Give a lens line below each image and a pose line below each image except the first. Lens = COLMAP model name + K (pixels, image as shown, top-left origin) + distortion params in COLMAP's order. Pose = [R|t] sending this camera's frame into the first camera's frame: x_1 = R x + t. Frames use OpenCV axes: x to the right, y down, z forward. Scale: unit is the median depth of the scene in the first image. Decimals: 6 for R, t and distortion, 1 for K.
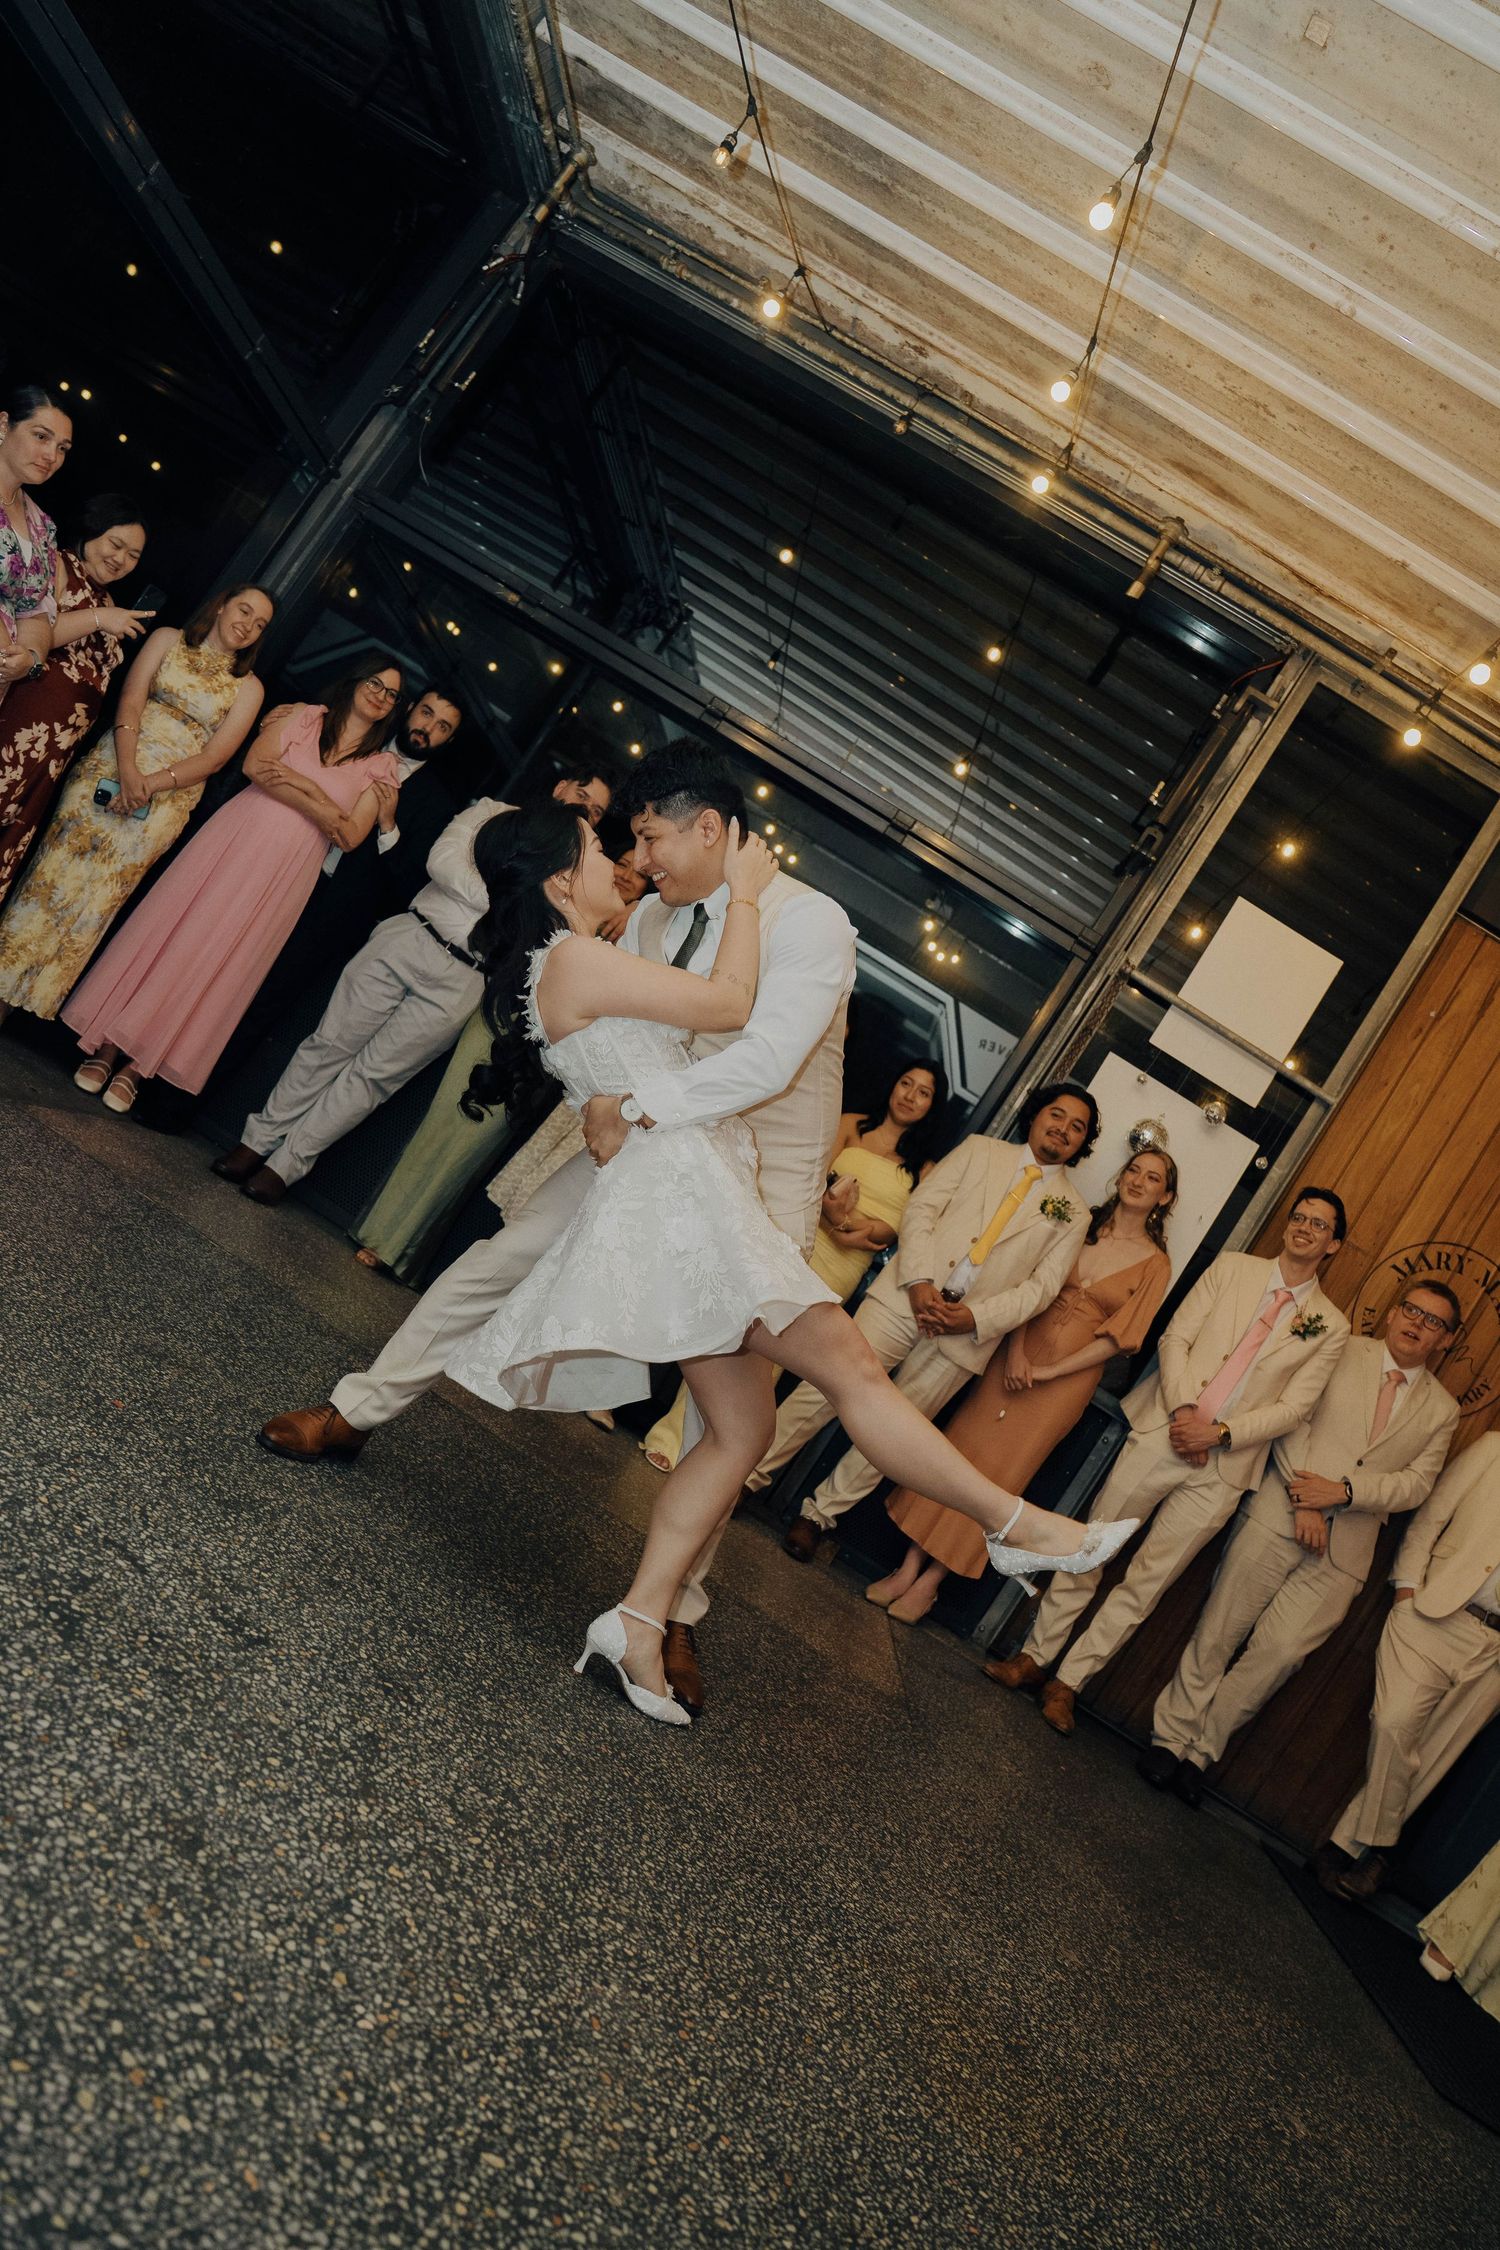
lens RADIAL K [[1558.1, 0, 741.0], [0, 1558.1, 1139.5], [0, 0, 1]] dist [-0.129769, 0.093720]
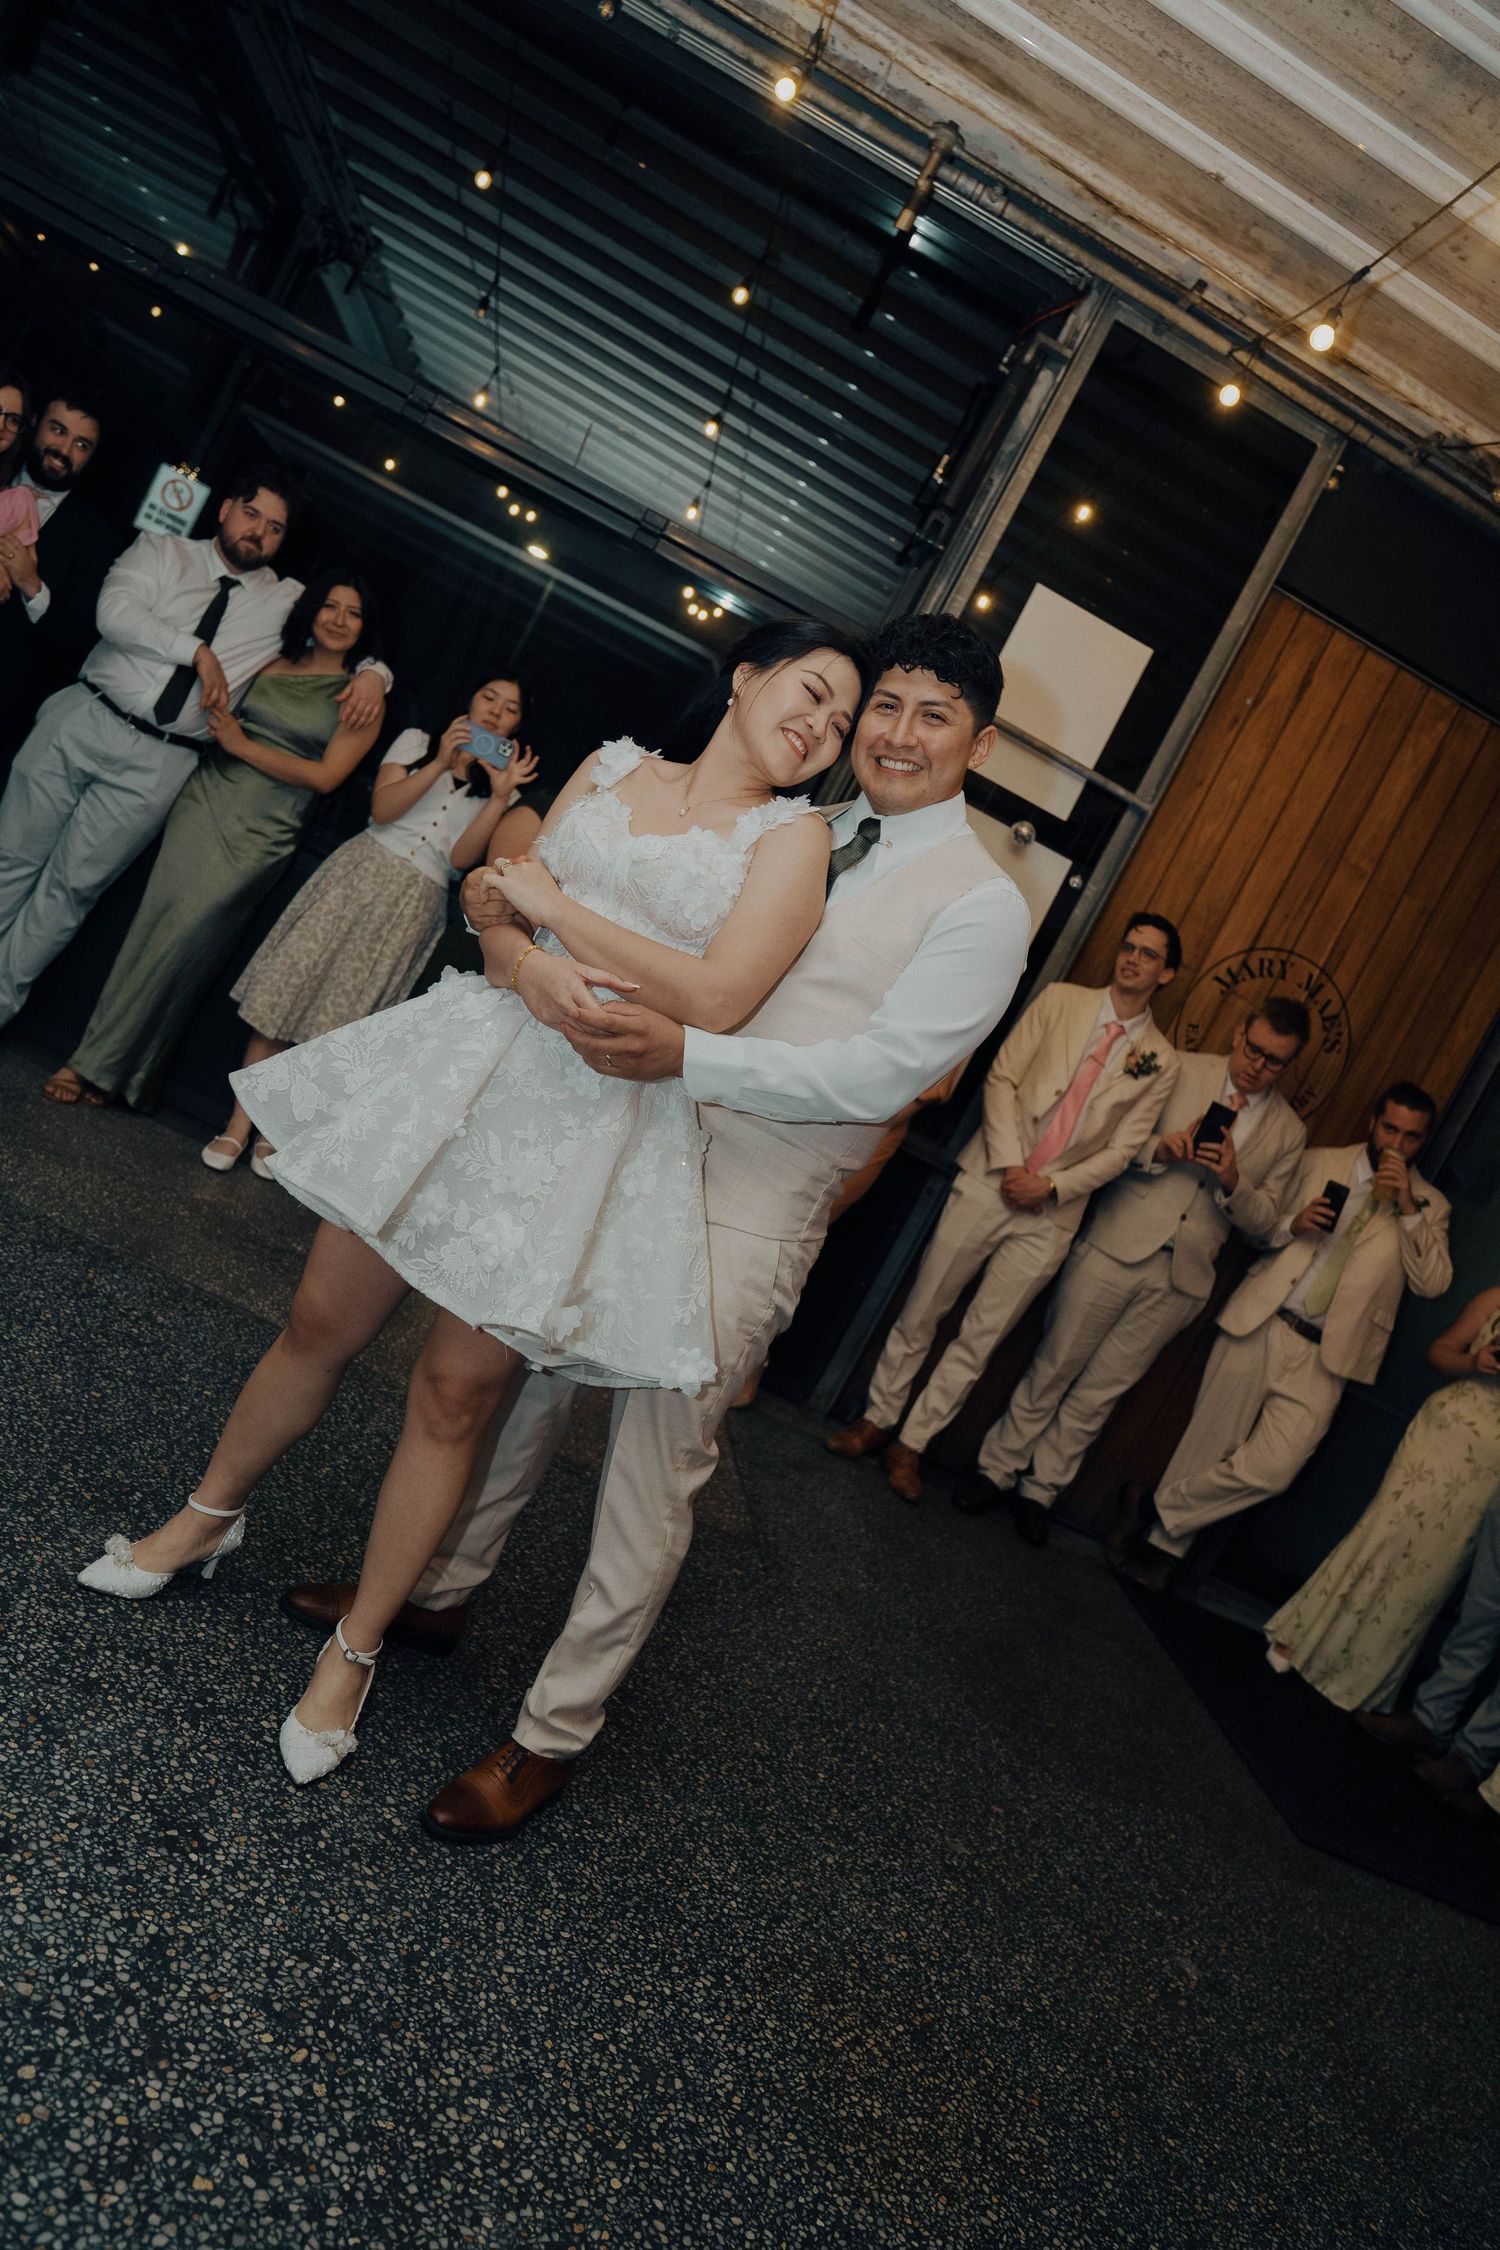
lens RADIAL K [[1558.1, 0, 746.4], [0, 1558.1, 1138.9], [0, 0, 1]] dist [-0.129769, 0.093720]
pose [[0.985265, -0.119096, 0.122757, 0.011705], [0.086732, 0.966503, 0.241555, -0.085748], [-0.147414, -0.227348, 0.962591, 0.109698]]
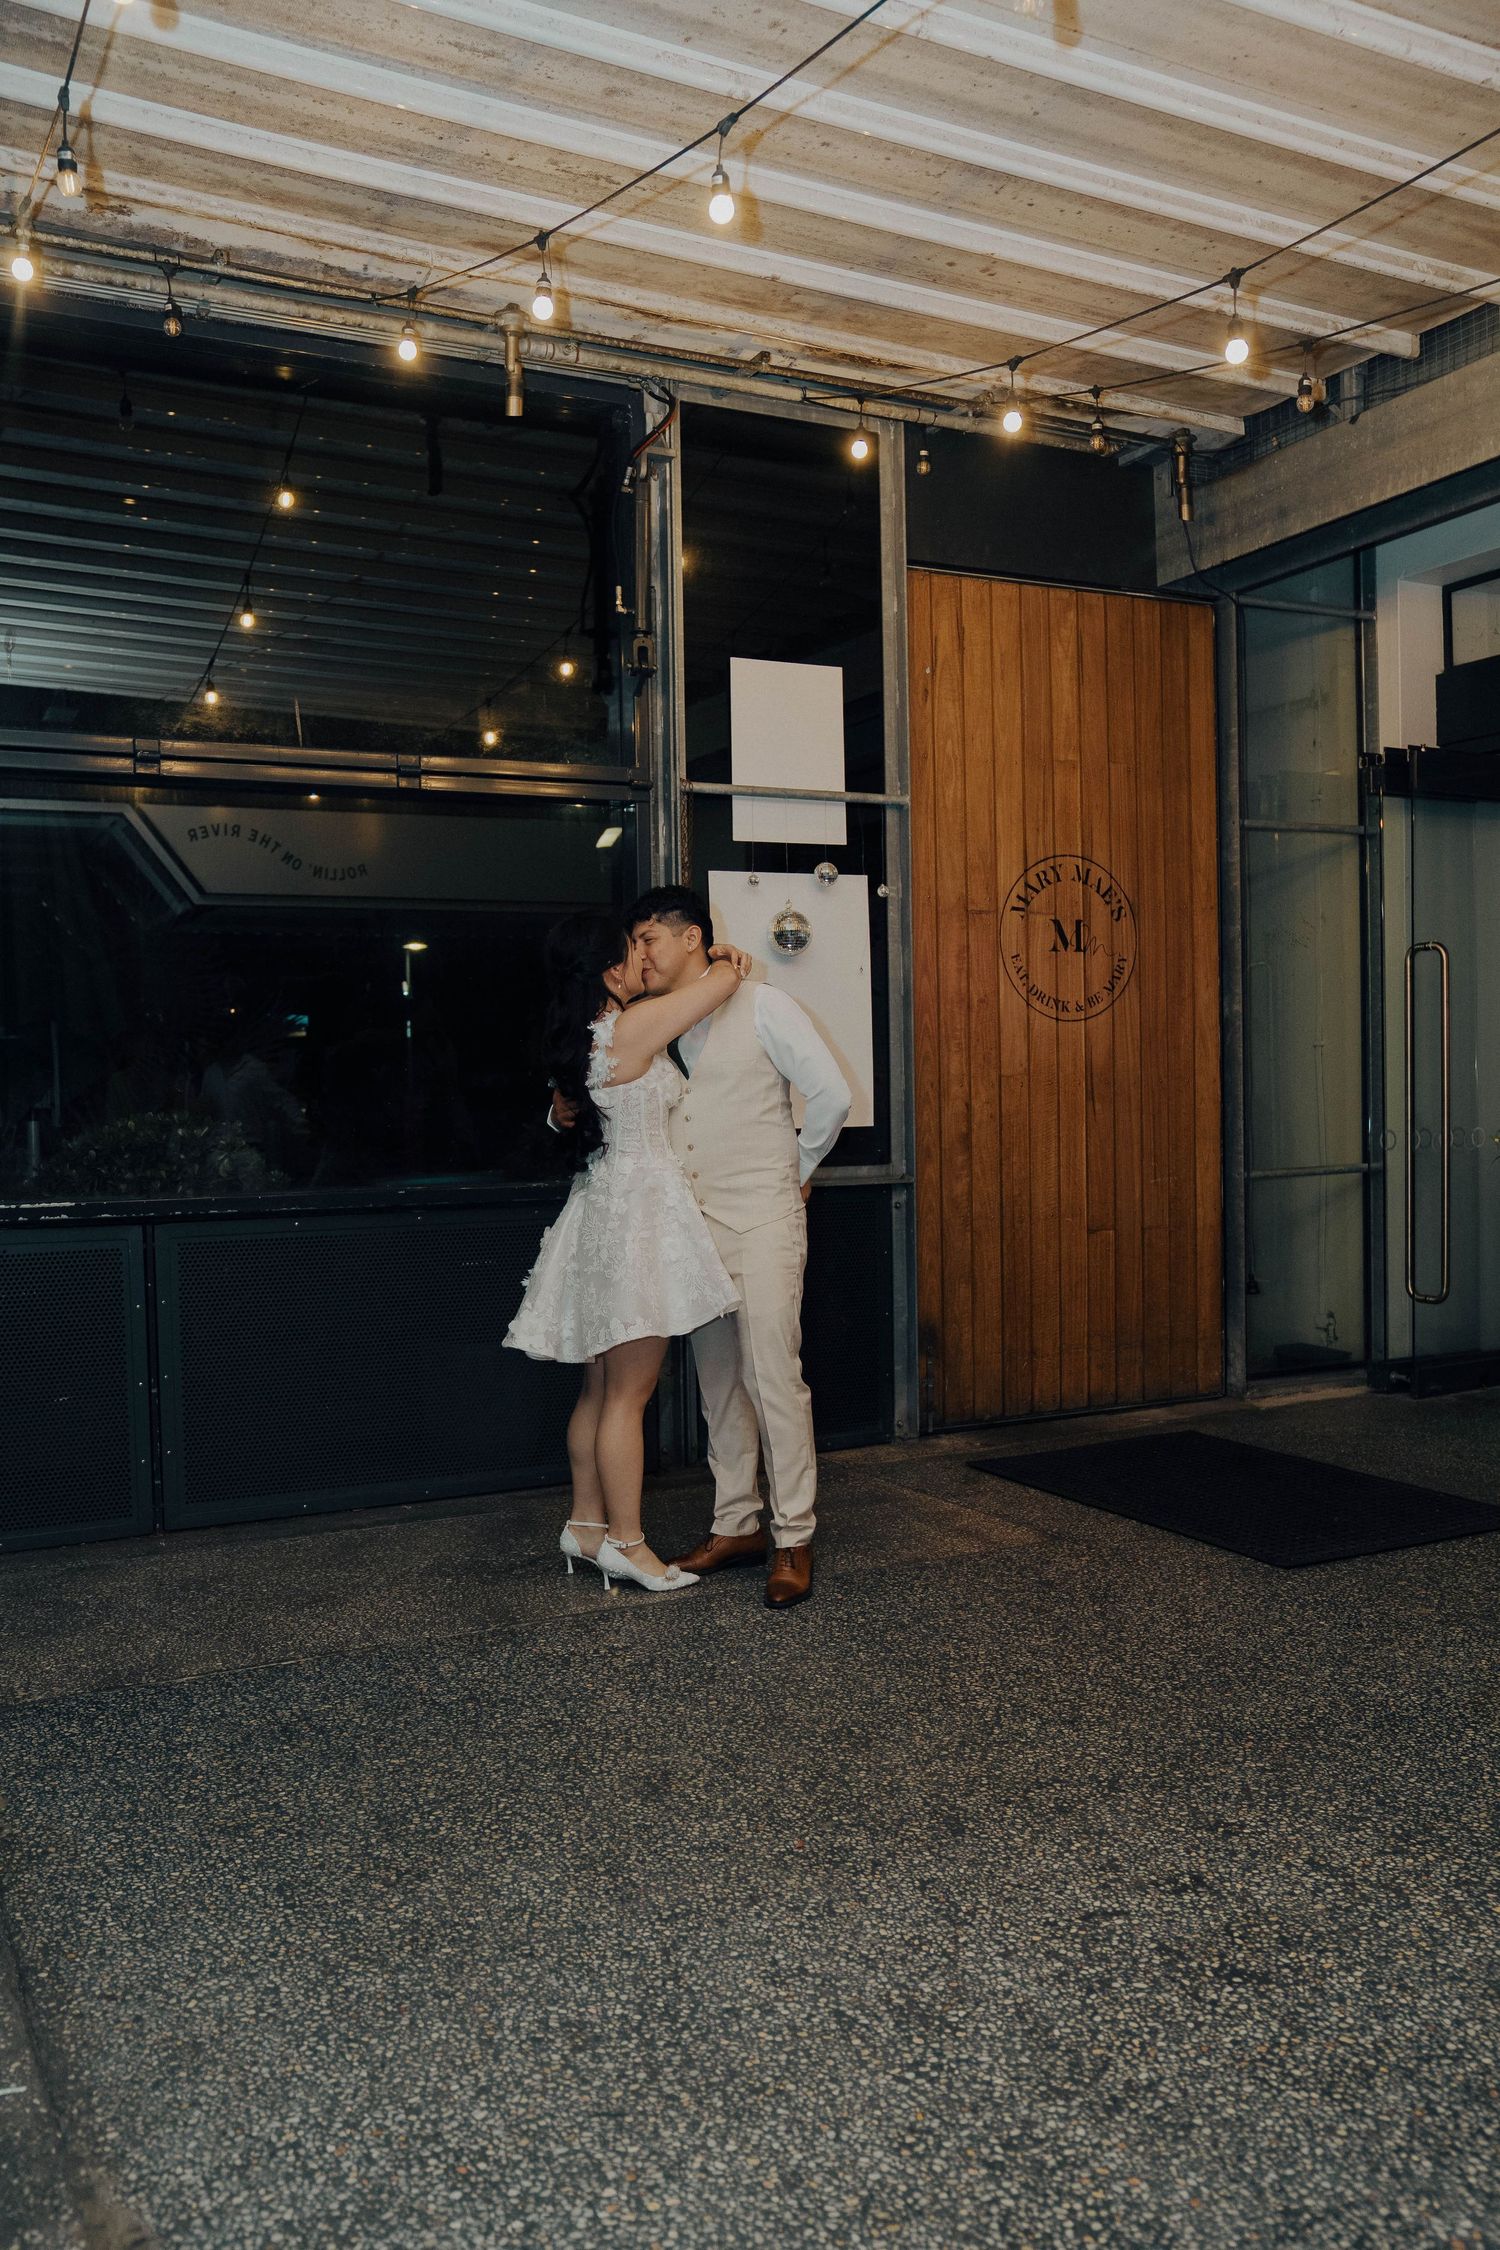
lens RADIAL K [[1900.6, 0, 751.0], [0, 1900.6, 1139.9], [0, 0, 1]] dist [-0.072511, 0.119085]
pose [[0.709110, -0.572793, 0.411184, -0.362490], [0.463345, 0.818112, 0.340594, -0.349521], [-0.531484, -0.050998, 0.845532, -0.013074]]
